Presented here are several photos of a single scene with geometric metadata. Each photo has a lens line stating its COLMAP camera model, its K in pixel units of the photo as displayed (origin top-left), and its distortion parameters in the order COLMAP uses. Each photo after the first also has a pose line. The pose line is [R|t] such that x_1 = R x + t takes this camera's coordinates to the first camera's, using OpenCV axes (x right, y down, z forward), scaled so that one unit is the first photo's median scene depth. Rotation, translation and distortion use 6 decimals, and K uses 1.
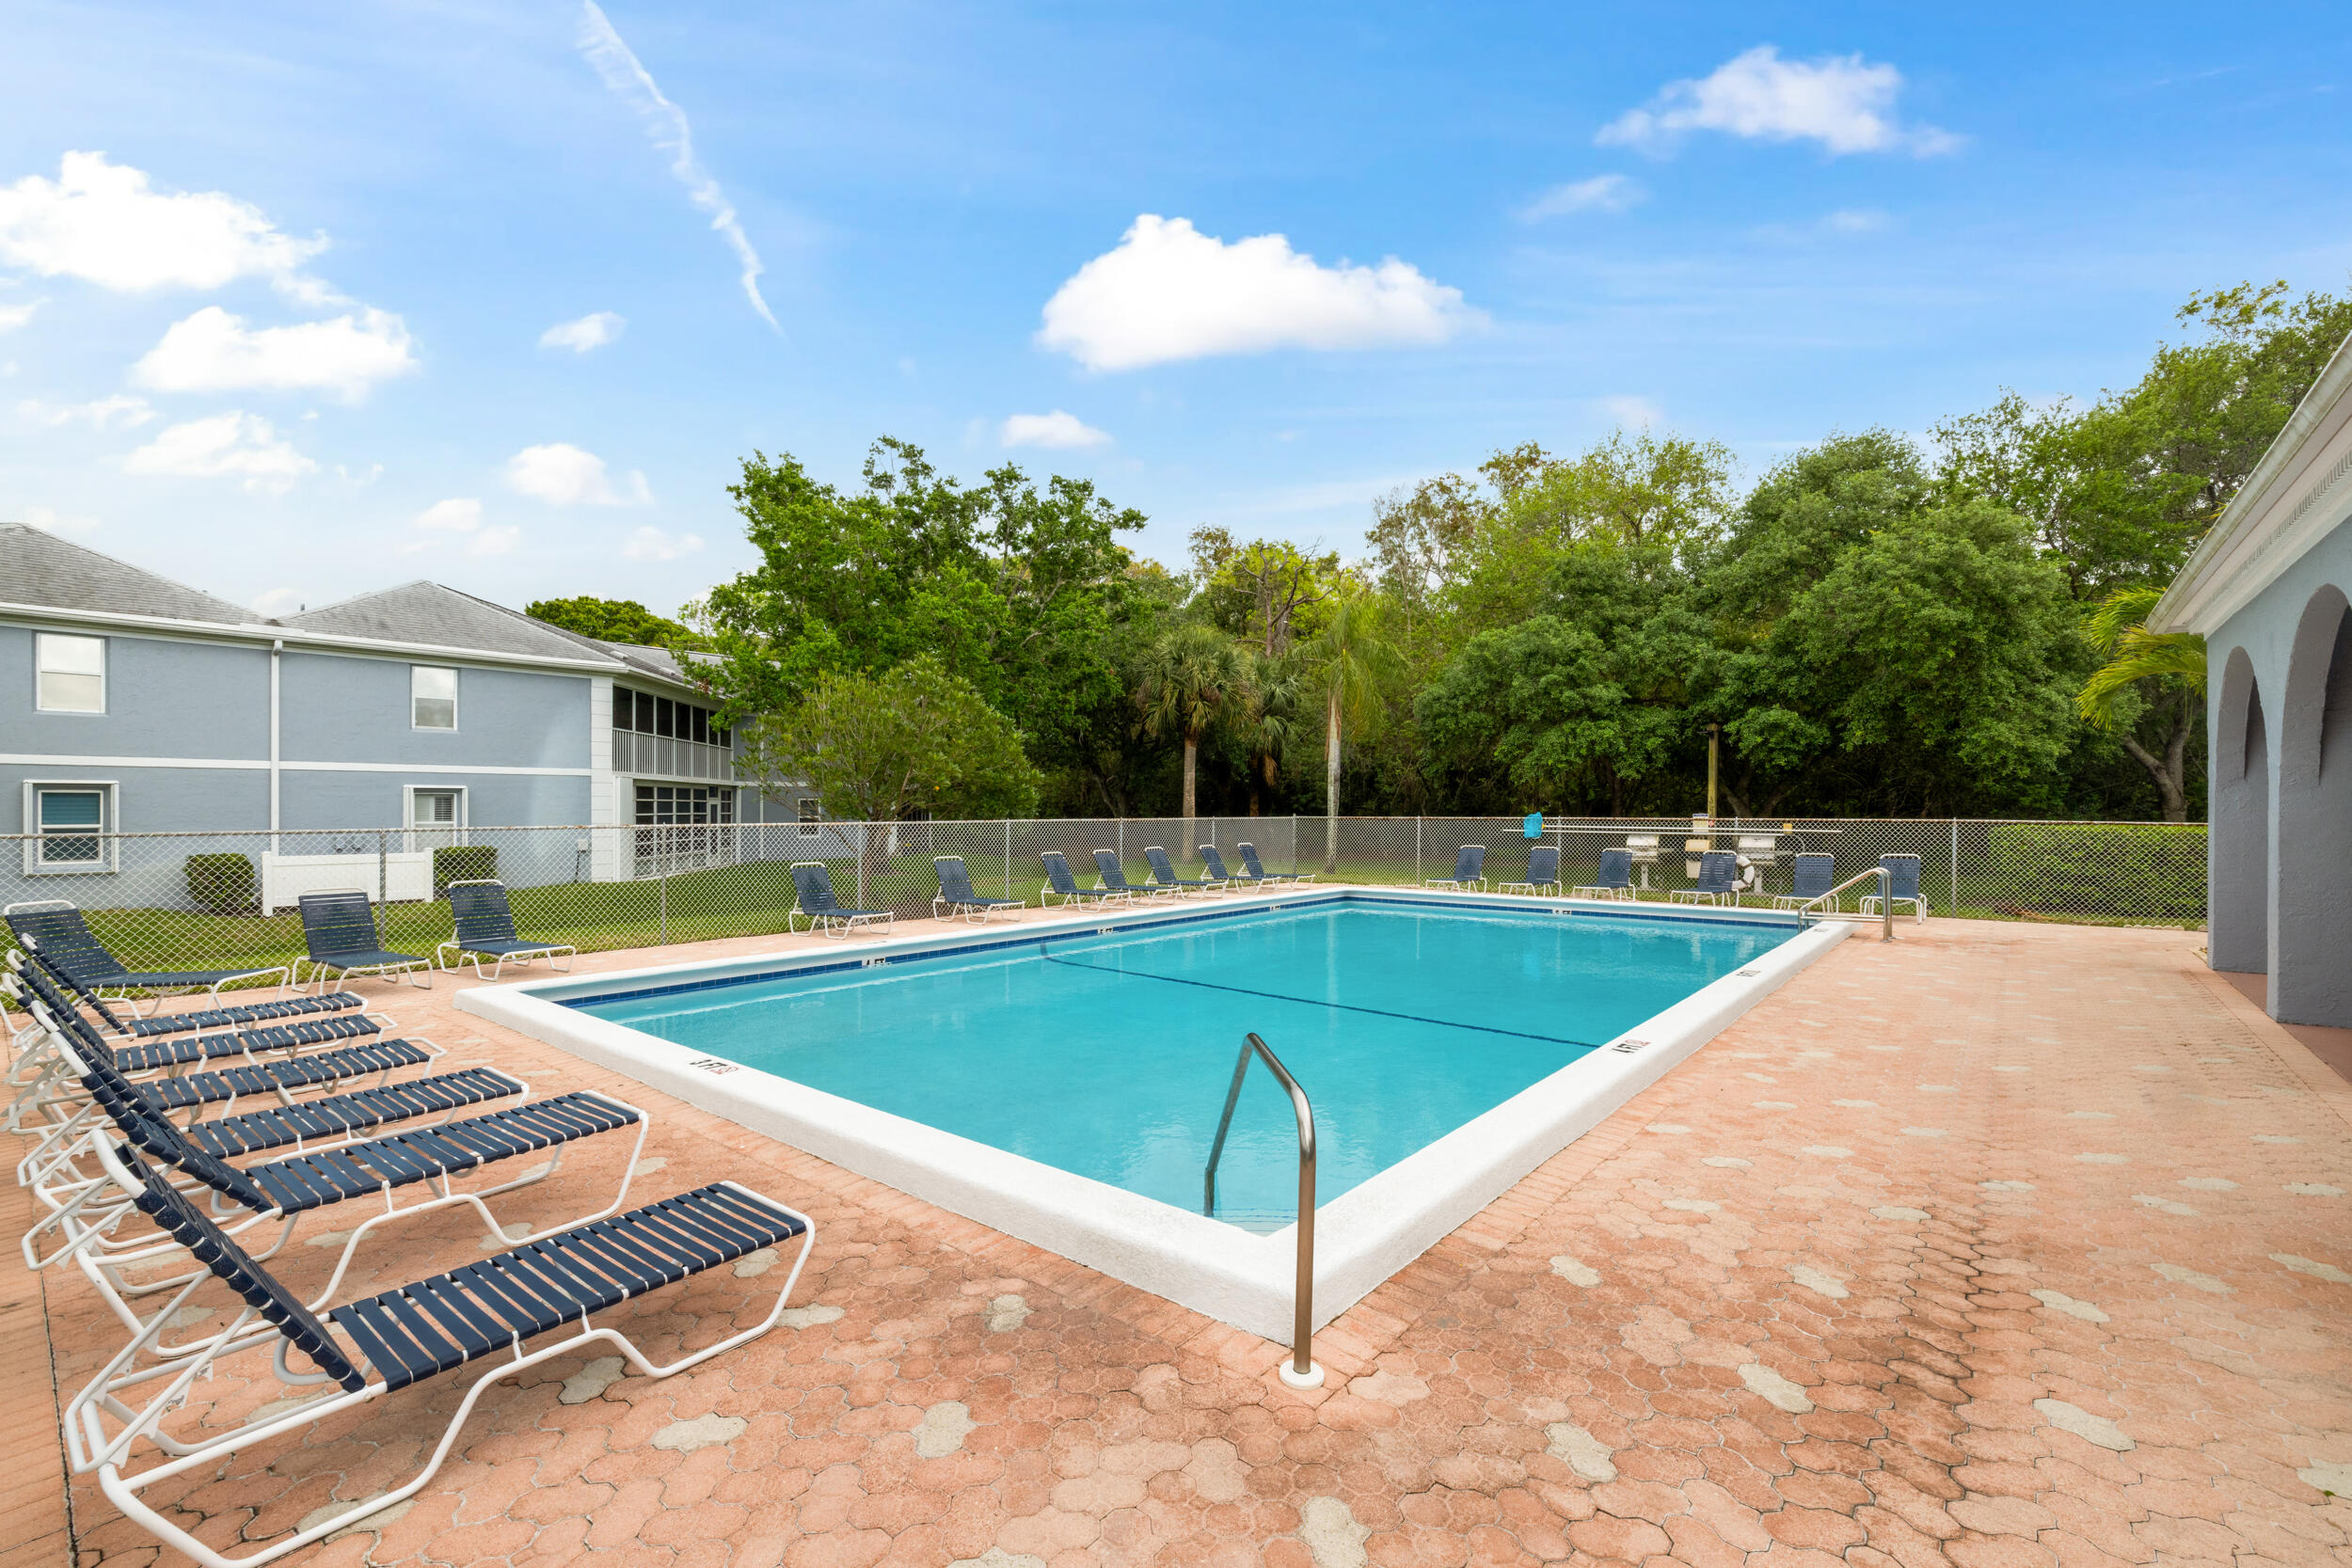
lens RADIAL K [[979.5, 0, 1170.9], [0, 979.5, 818.6], [0, 0, 1]] dist [-0.001209, -0.000101]
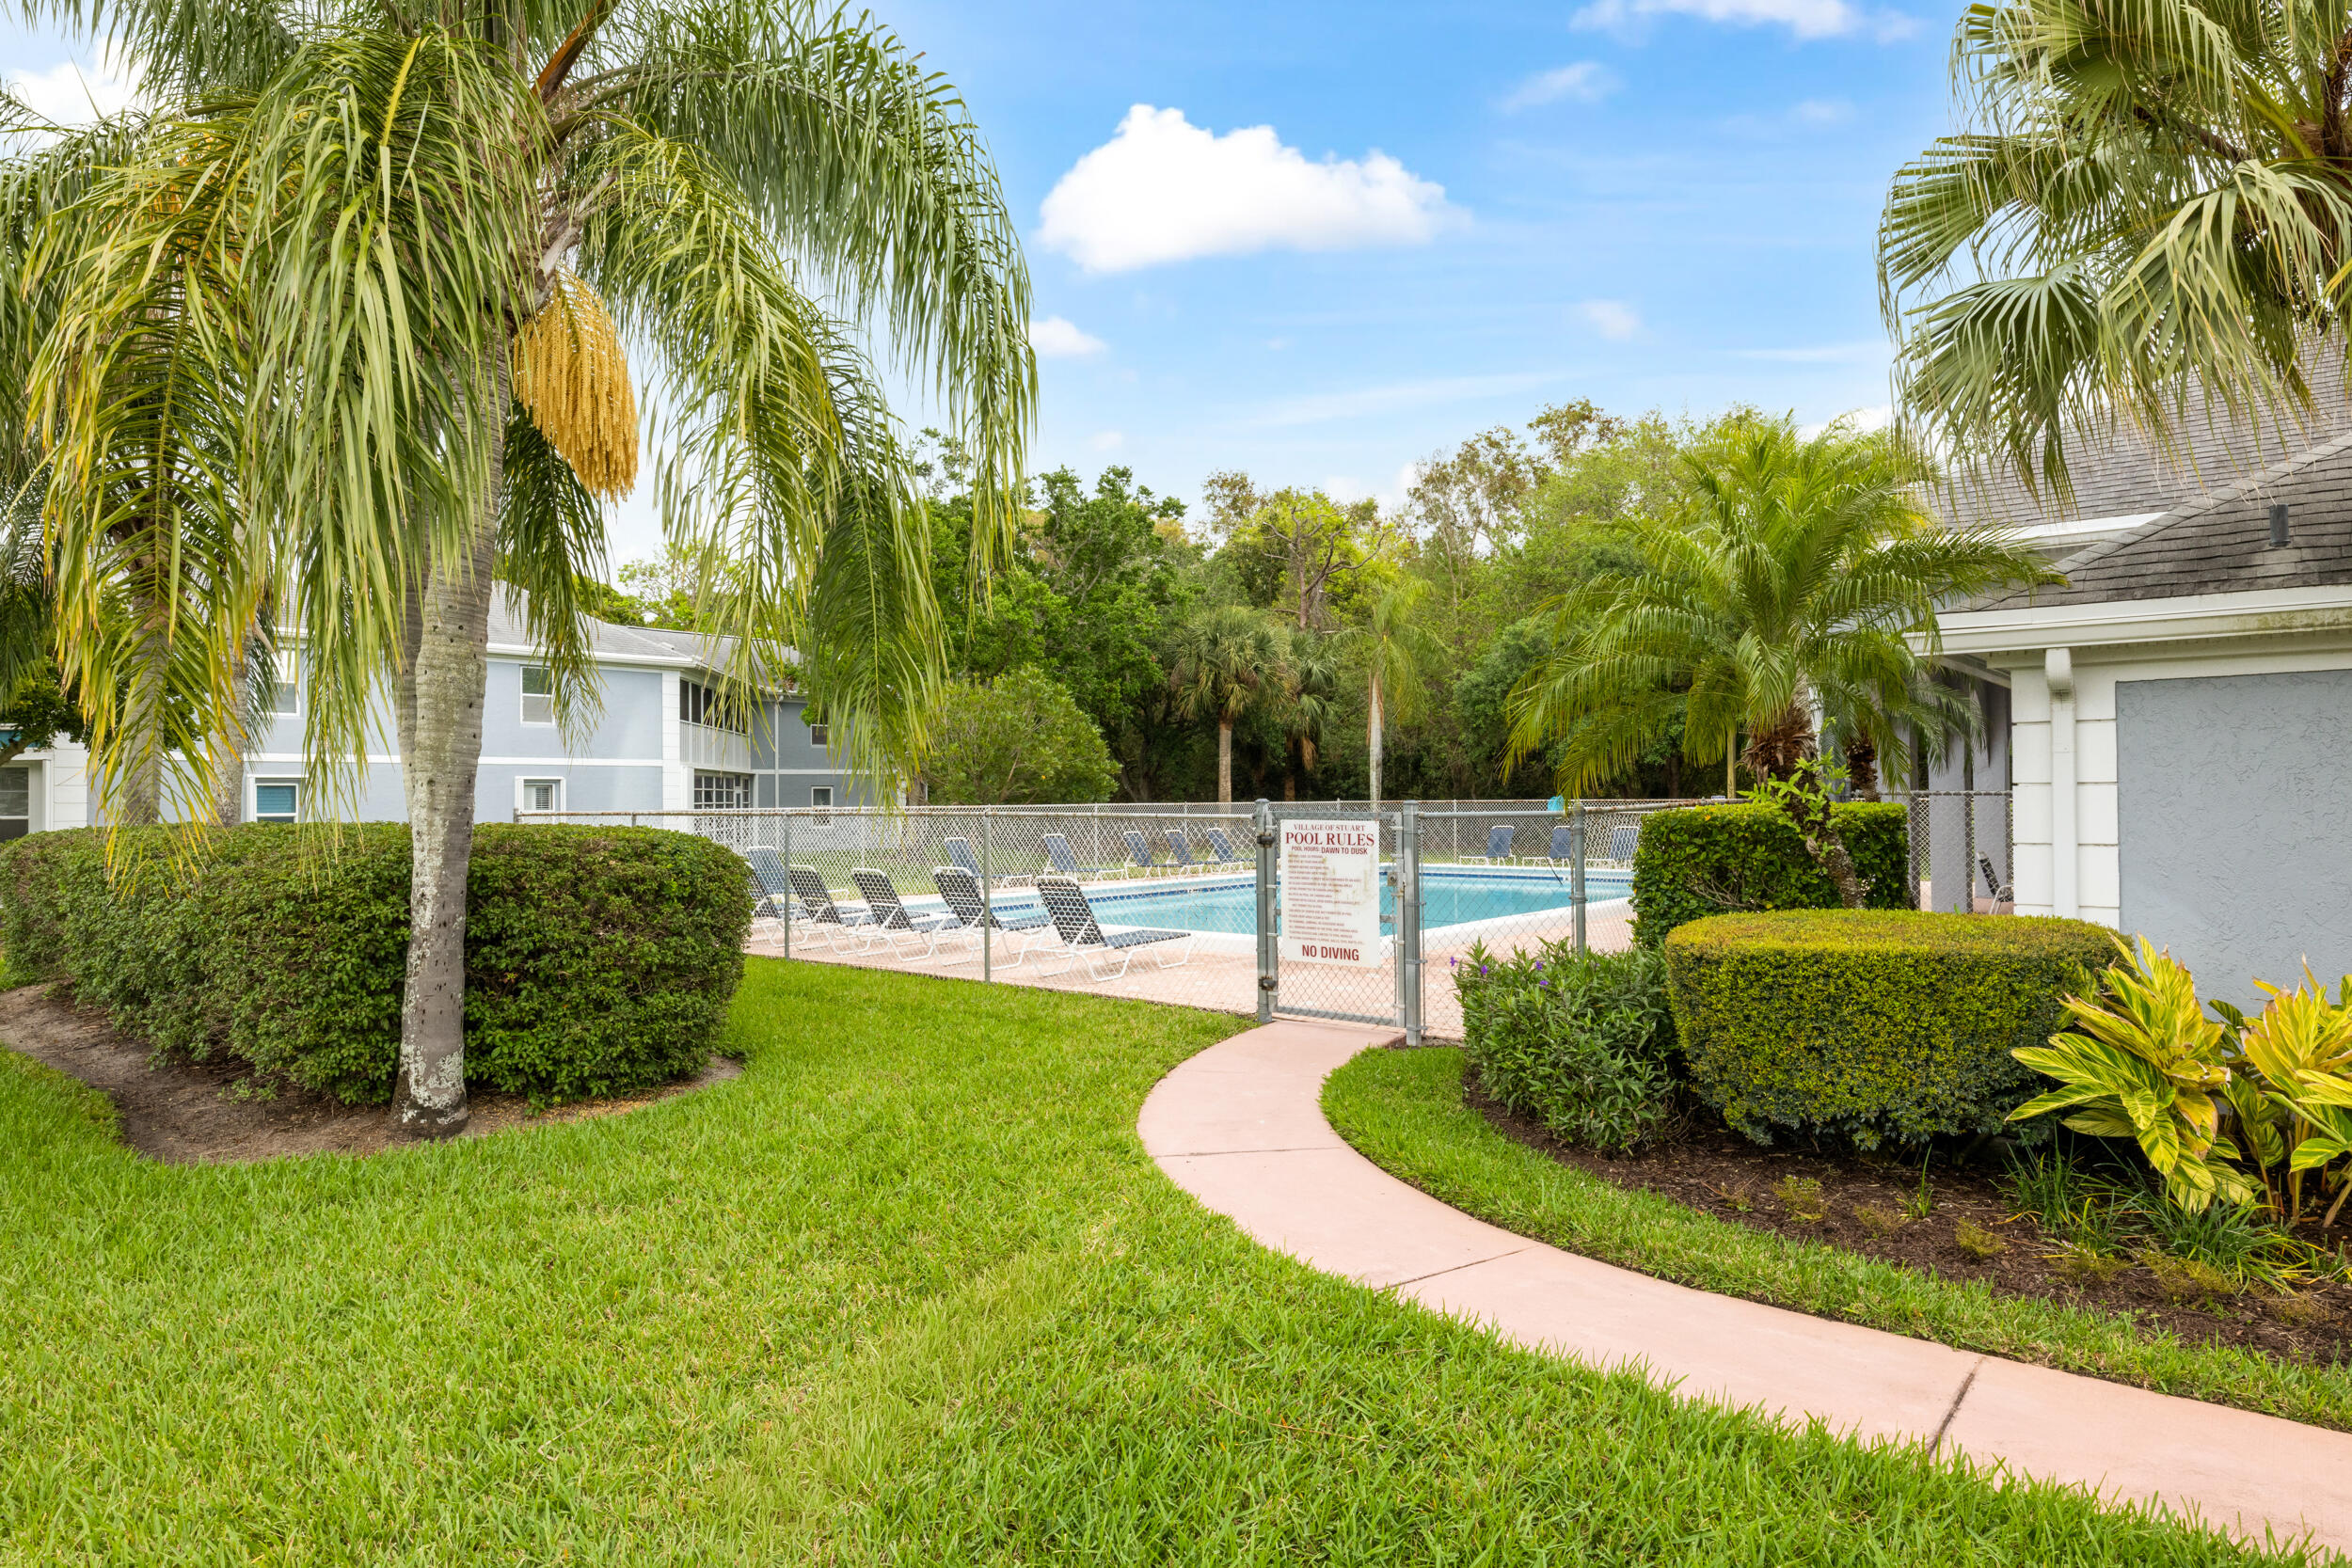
lens RADIAL K [[1264.7, 0, 1151.7], [0, 1264.7, 771.4], [0, 0, 1]] dist [-0.005761, -0.000269]
pose [[0.999927, -0.006742, -0.010027, -0.048699], [0.006449, 0.999557, -0.029038, 0.003513], [0.010219, 0.028972, 0.999528, -0.286701]]
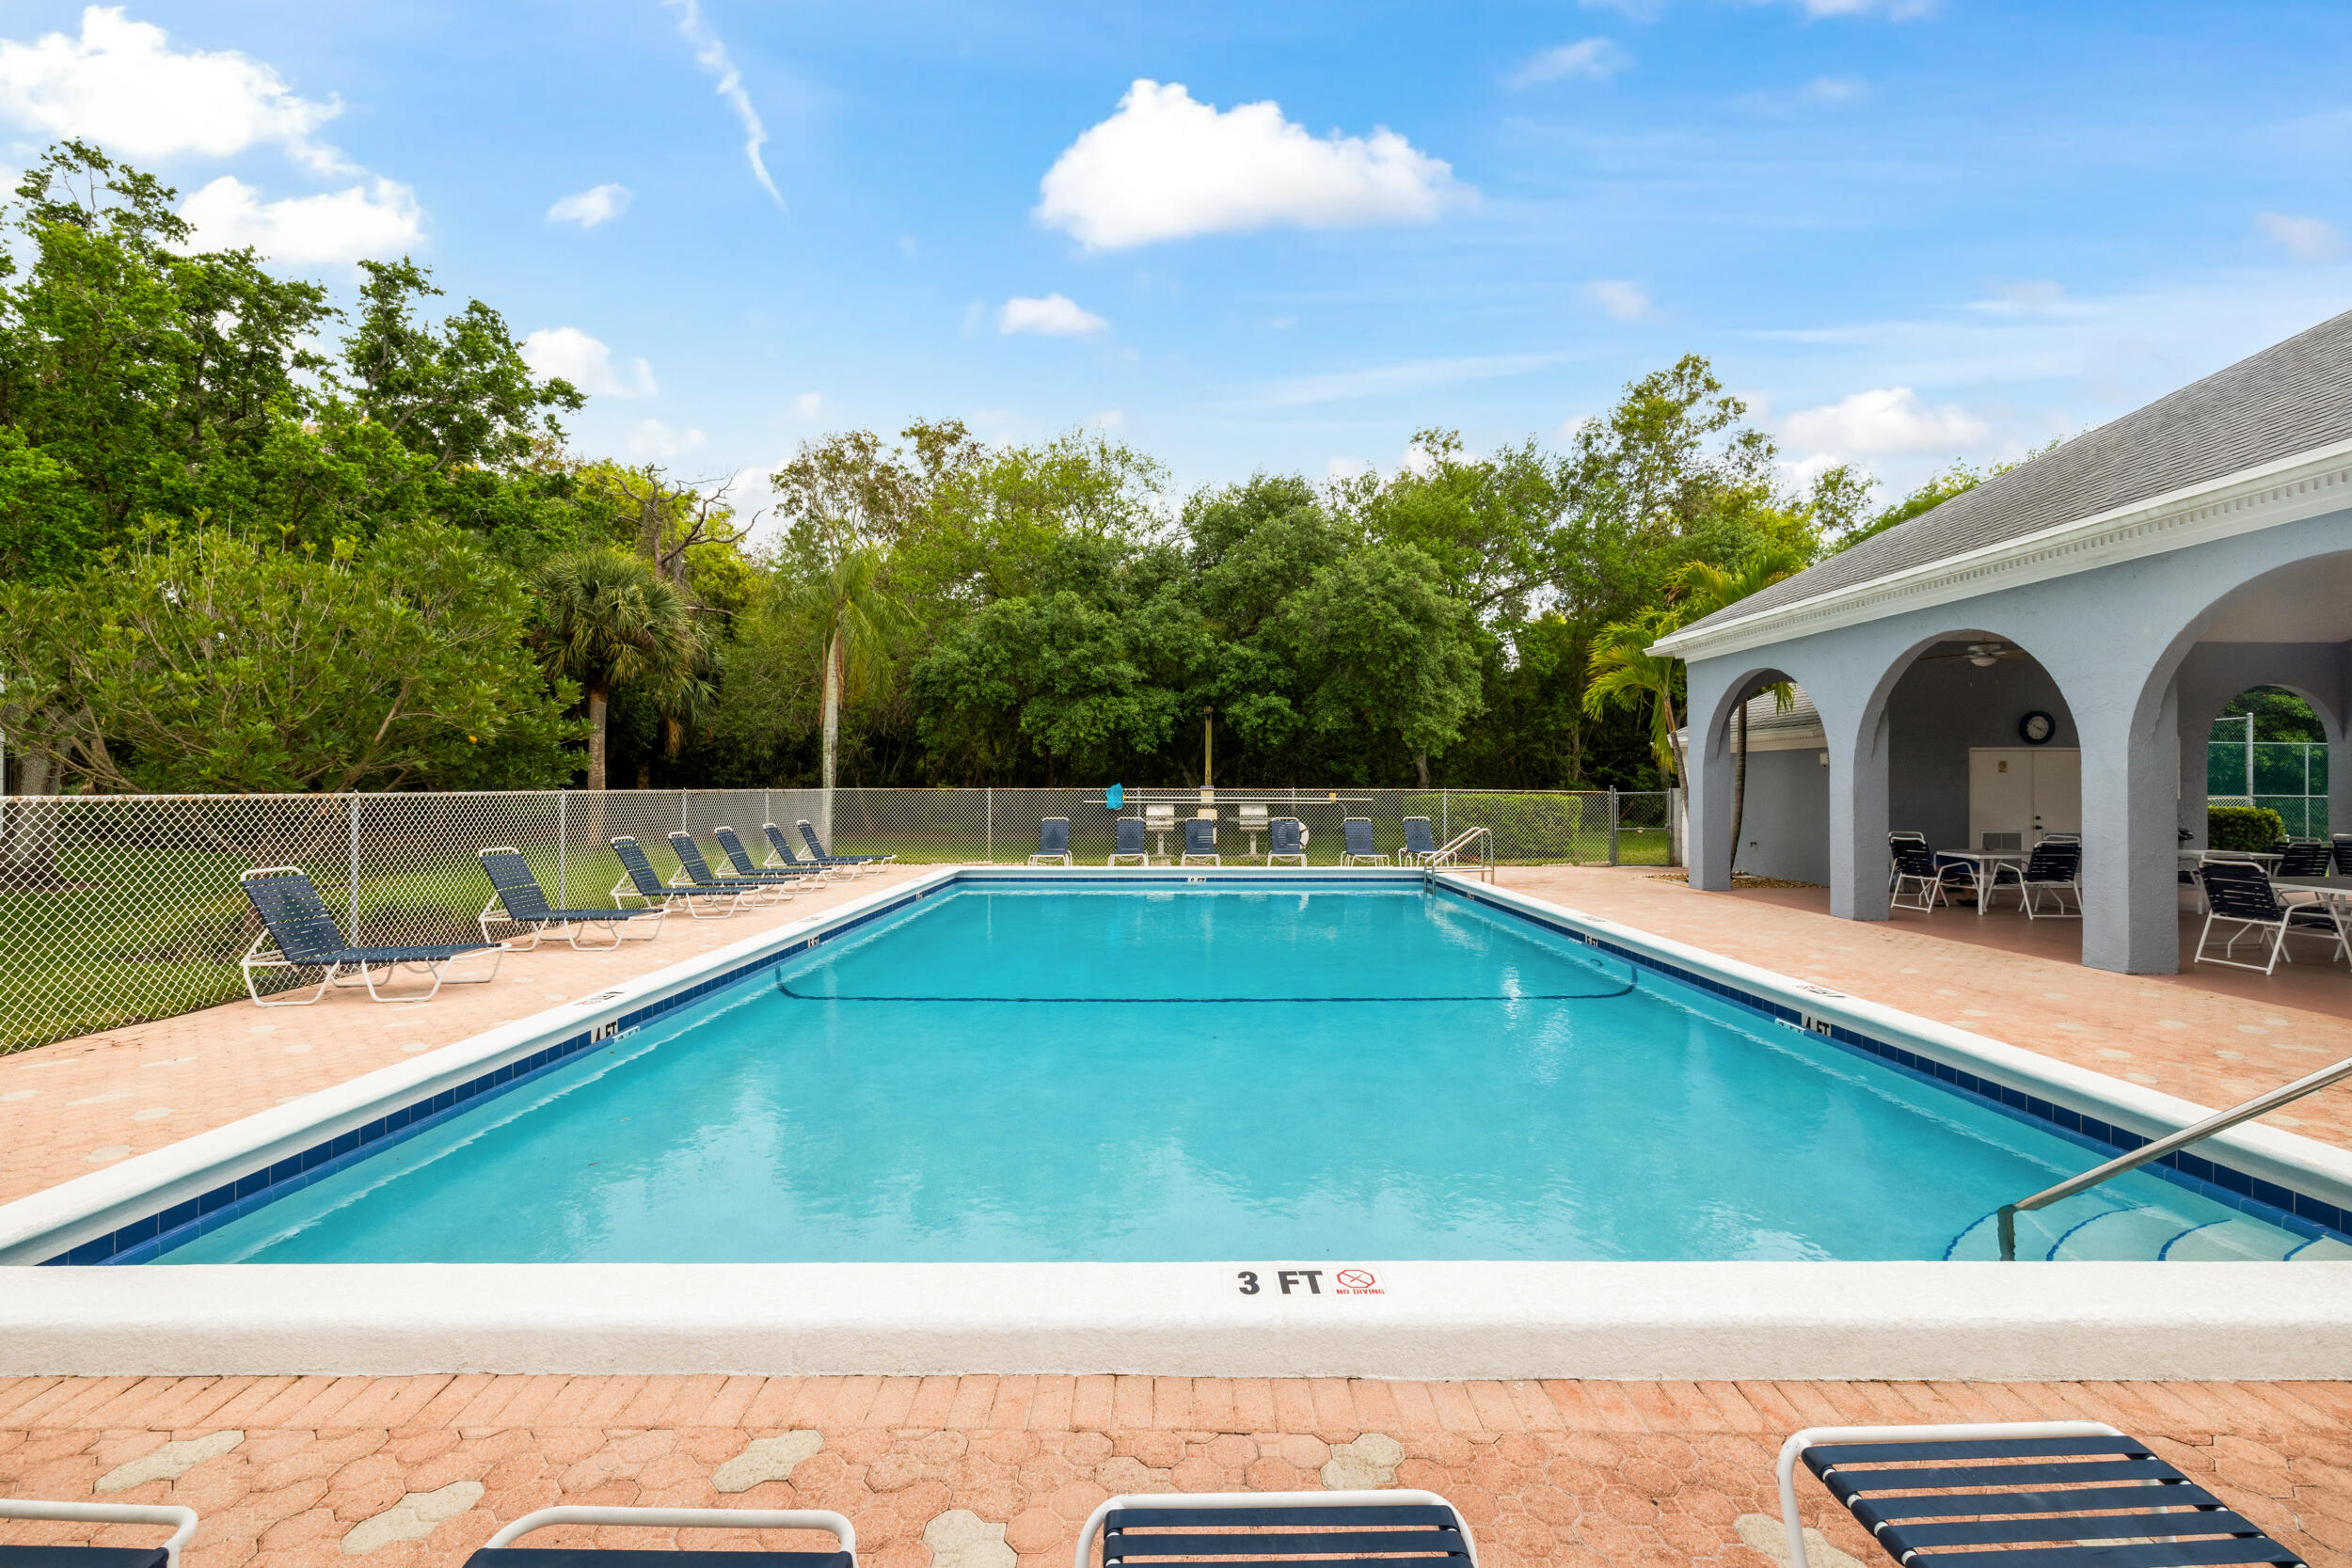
lens RADIAL K [[979.5, 0, 1163.4], [0, 979.5, 784.7], [0, 0, 1]] dist [-0.001209, -0.000101]
pose [[0.769819, 0.003385, 0.638253, -0.161658], [0.003706, 0.999945, -0.009773, 0.003634], [-0.638251, 0.009889, 0.769765, 0.133730]]
